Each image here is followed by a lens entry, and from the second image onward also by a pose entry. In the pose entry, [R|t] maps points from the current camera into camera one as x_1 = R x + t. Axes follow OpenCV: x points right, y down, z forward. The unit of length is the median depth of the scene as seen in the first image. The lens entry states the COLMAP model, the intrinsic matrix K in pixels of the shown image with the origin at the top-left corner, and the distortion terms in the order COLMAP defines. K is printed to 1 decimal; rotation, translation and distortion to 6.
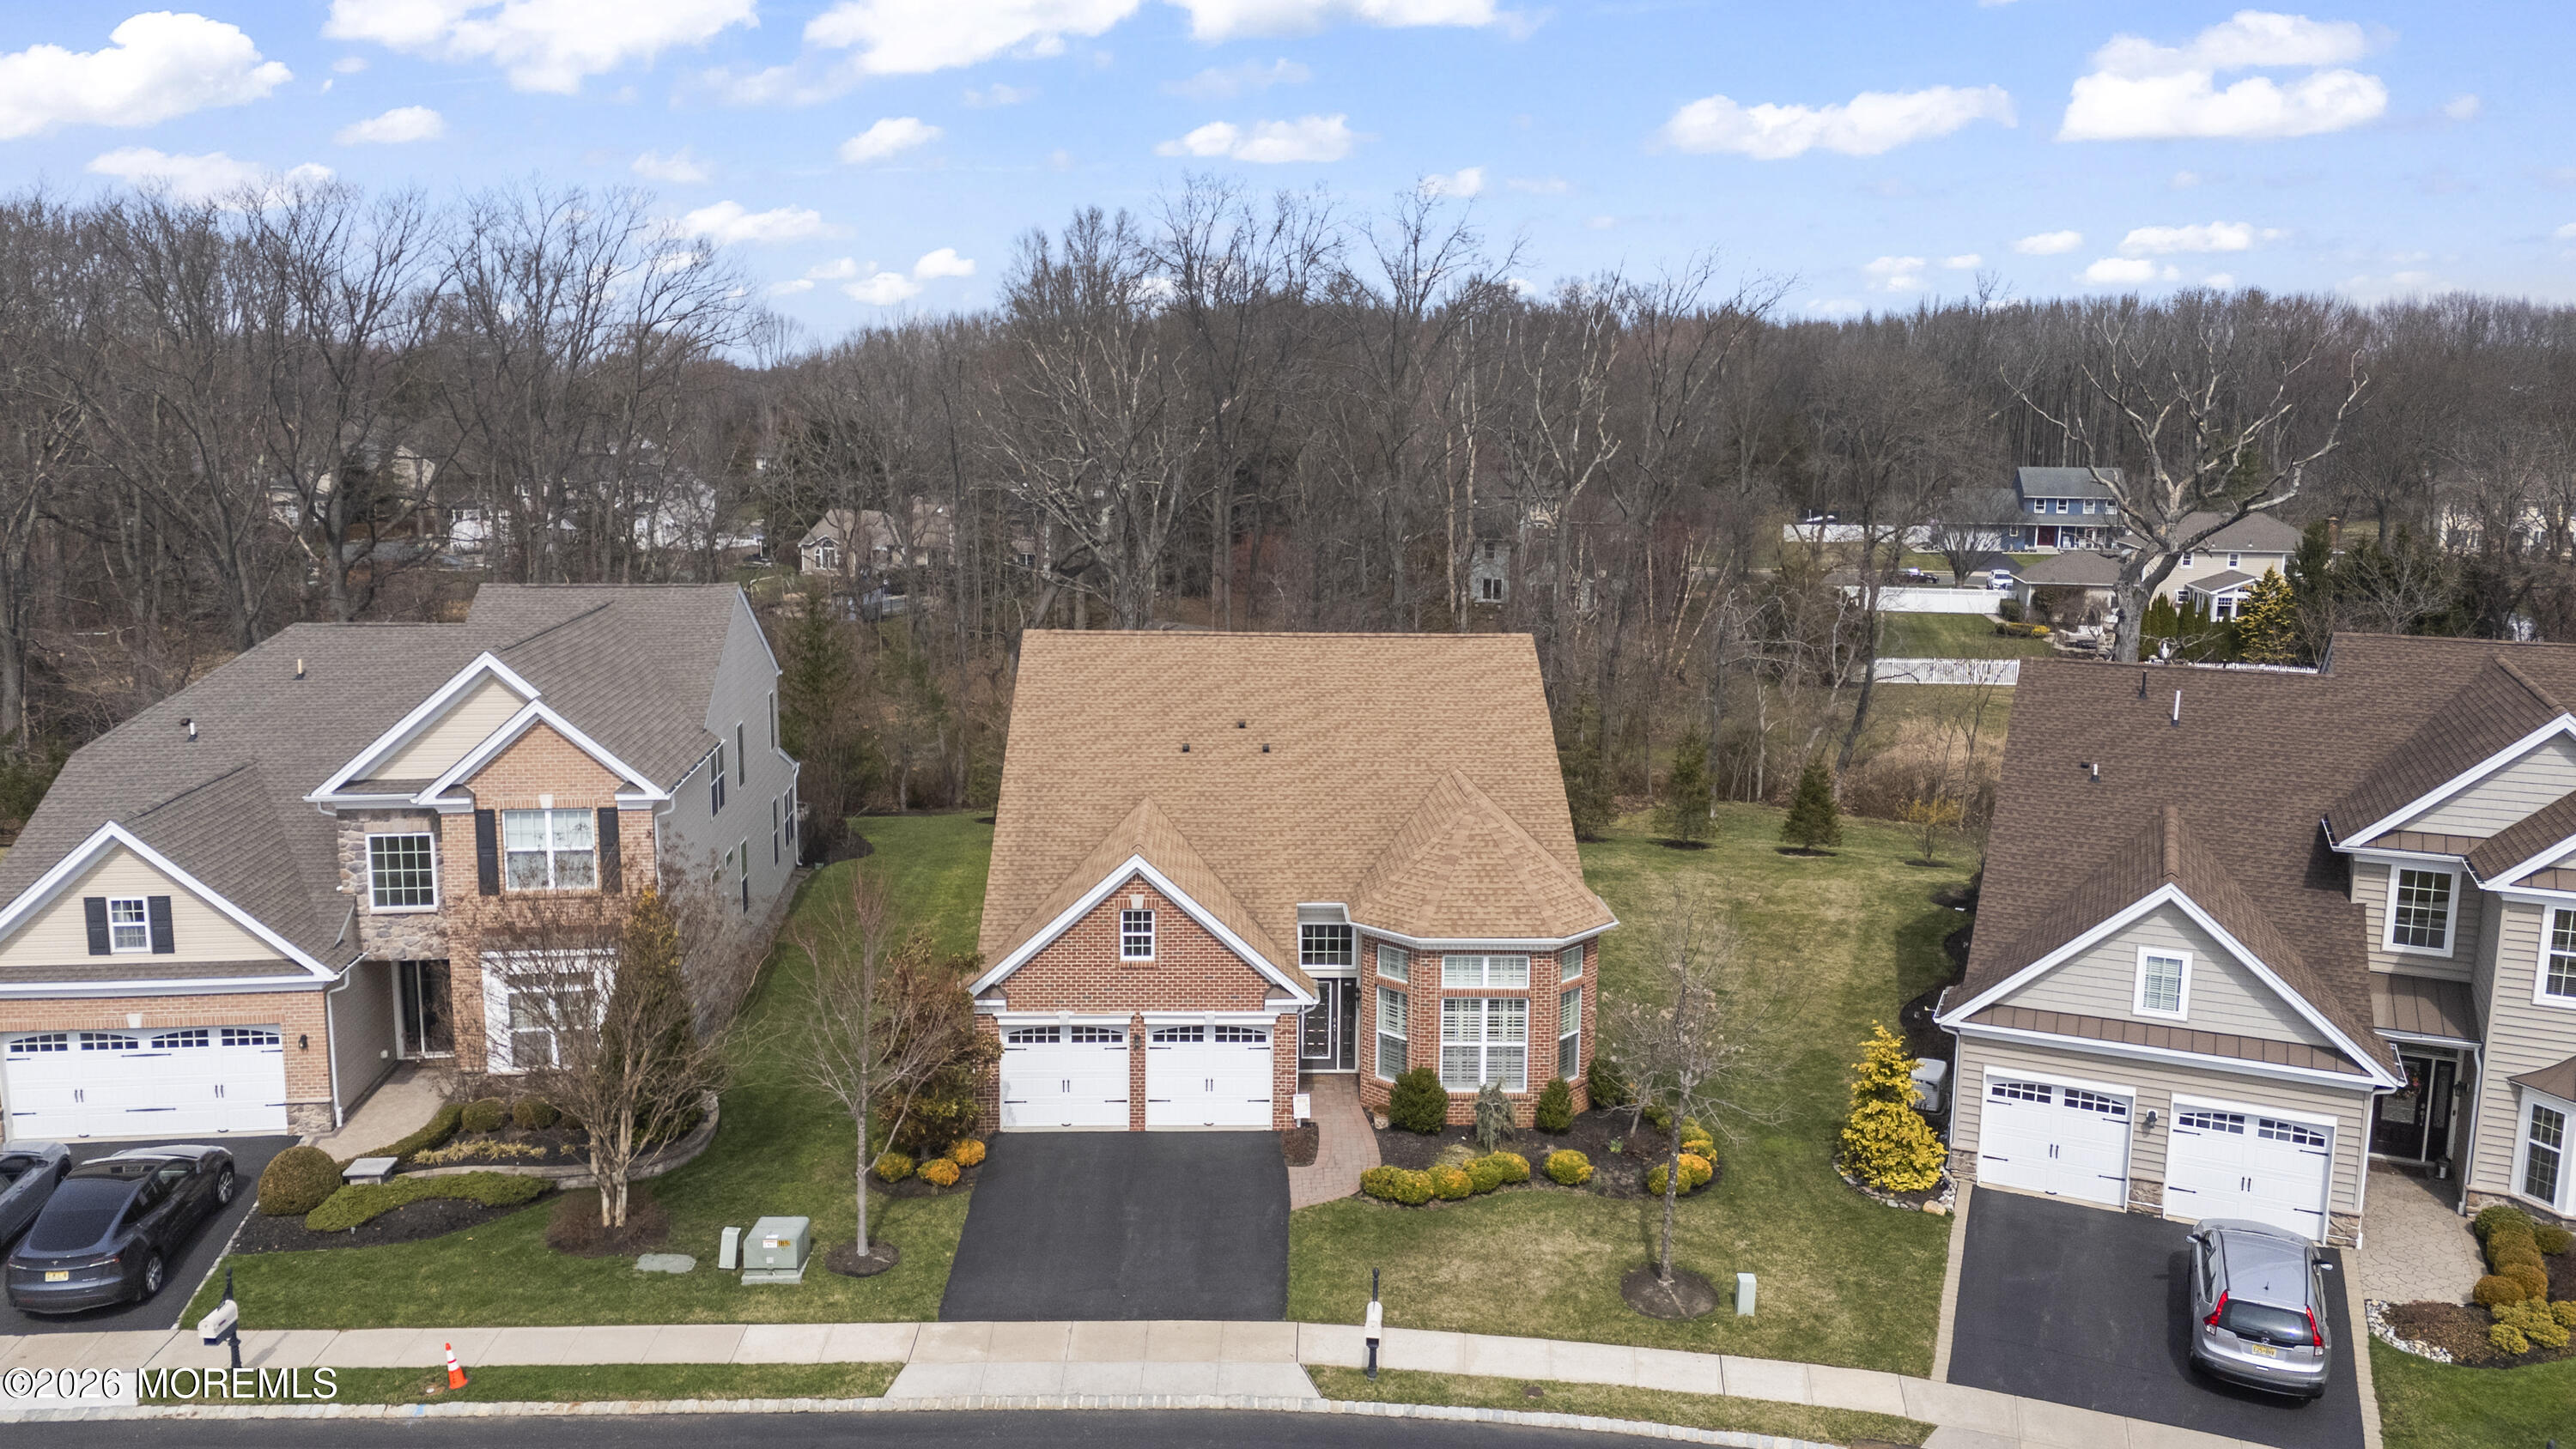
lens RADIAL K [[1920.1, 0, 1293.0], [0, 1920.1, 715.8], [0, 0, 1]] dist [0.079684, -0.067306]
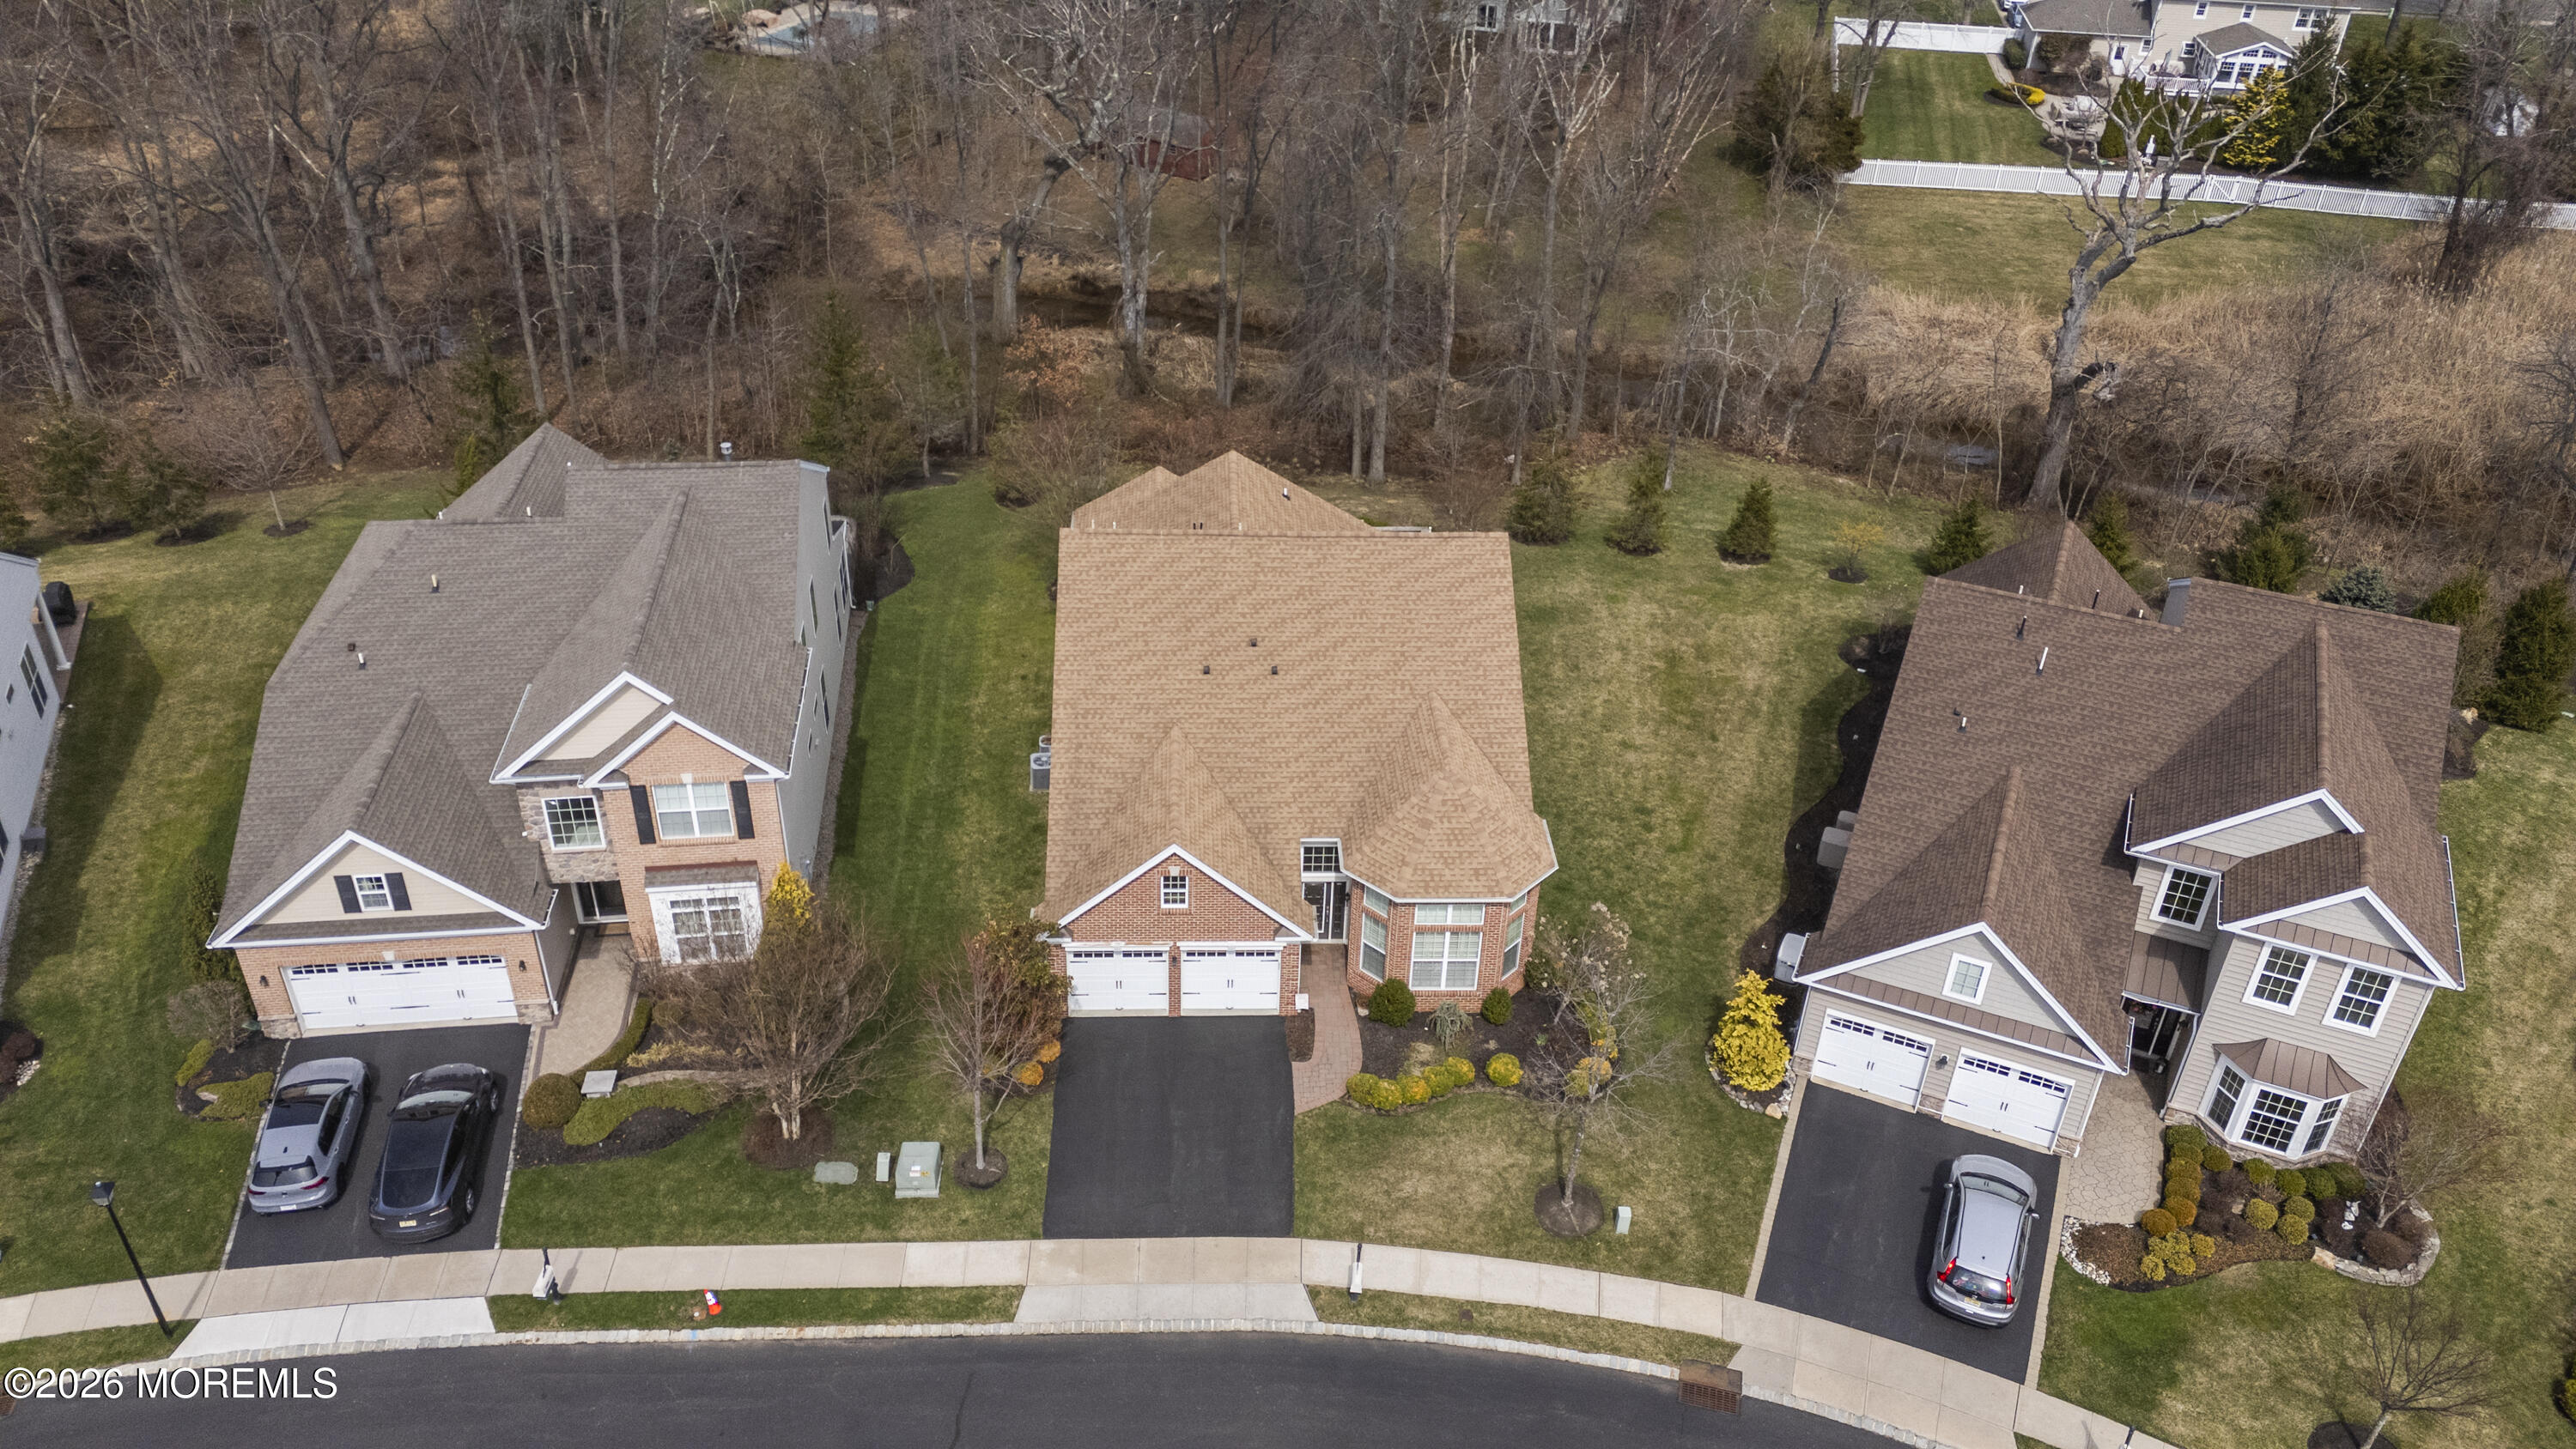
lens RADIAL K [[1920.1, 0, 1293.0], [0, 1920.1, 715.8], [0, 0, 1]] dist [0.079684, -0.067306]
pose [[0.999730, 0.011668, 0.020098, -0.031929], [-0.018734, 0.916383, 0.399863, -0.524650], [-0.013752, -0.400132, 0.916354, -0.110850]]
